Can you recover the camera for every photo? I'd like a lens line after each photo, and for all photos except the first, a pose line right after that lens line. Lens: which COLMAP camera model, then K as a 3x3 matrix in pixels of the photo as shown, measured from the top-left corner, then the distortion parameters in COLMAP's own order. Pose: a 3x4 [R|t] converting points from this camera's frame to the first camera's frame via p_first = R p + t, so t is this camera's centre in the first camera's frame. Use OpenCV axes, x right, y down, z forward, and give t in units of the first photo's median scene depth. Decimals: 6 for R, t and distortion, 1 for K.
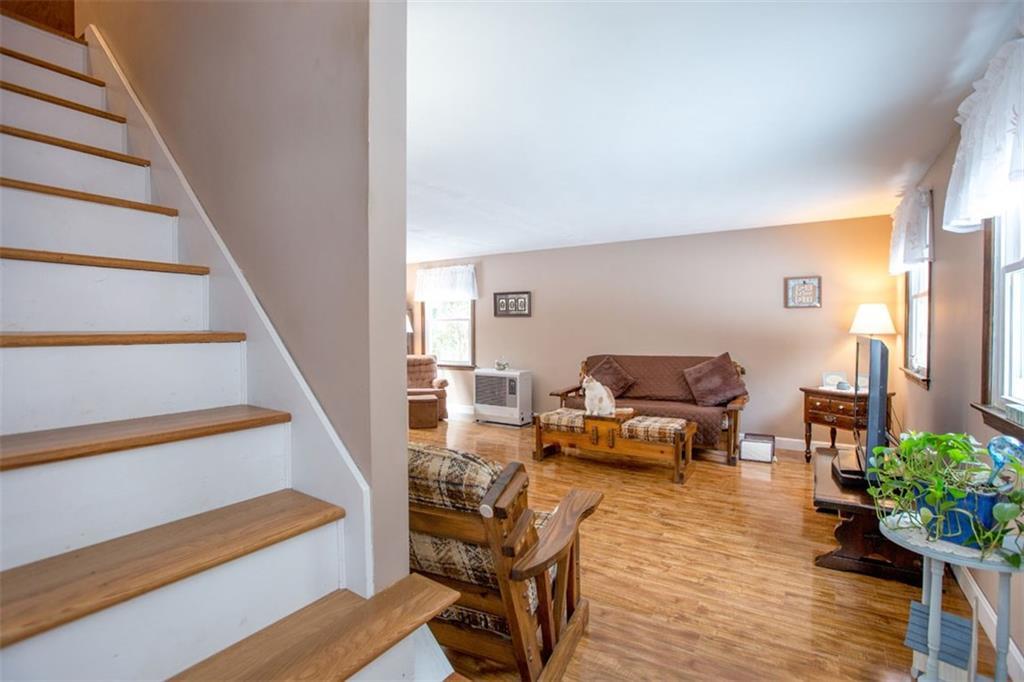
lens RADIAL K [[469.7, 0, 512.9], [0, 469.7, 338.9], [0, 0, 1]] dist [-0.032213, 0.000724]
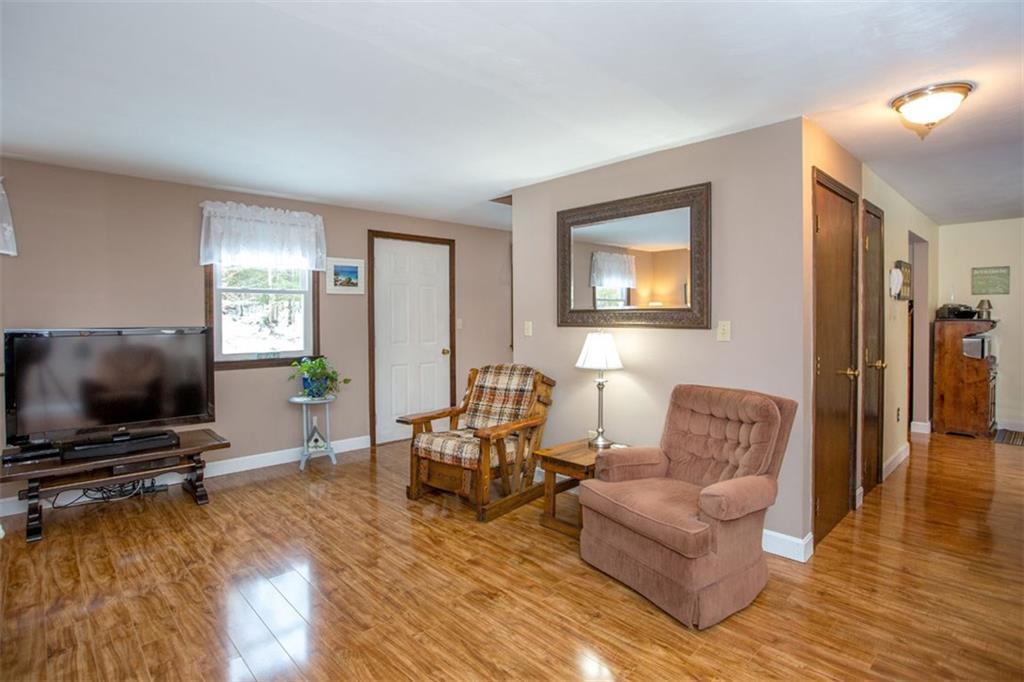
lens RADIAL K [[496.3, 0, 511.5], [0, 496.3, 330.8], [0, 0, 1]] dist [-0.020578, 0.004521]
pose [[-0.974682, 0.000662, 0.223594, -0.428891], [0.010655, 0.998997, 0.043489, -0.038393], [-0.223341, 0.044770, -0.973712, 1.892812]]
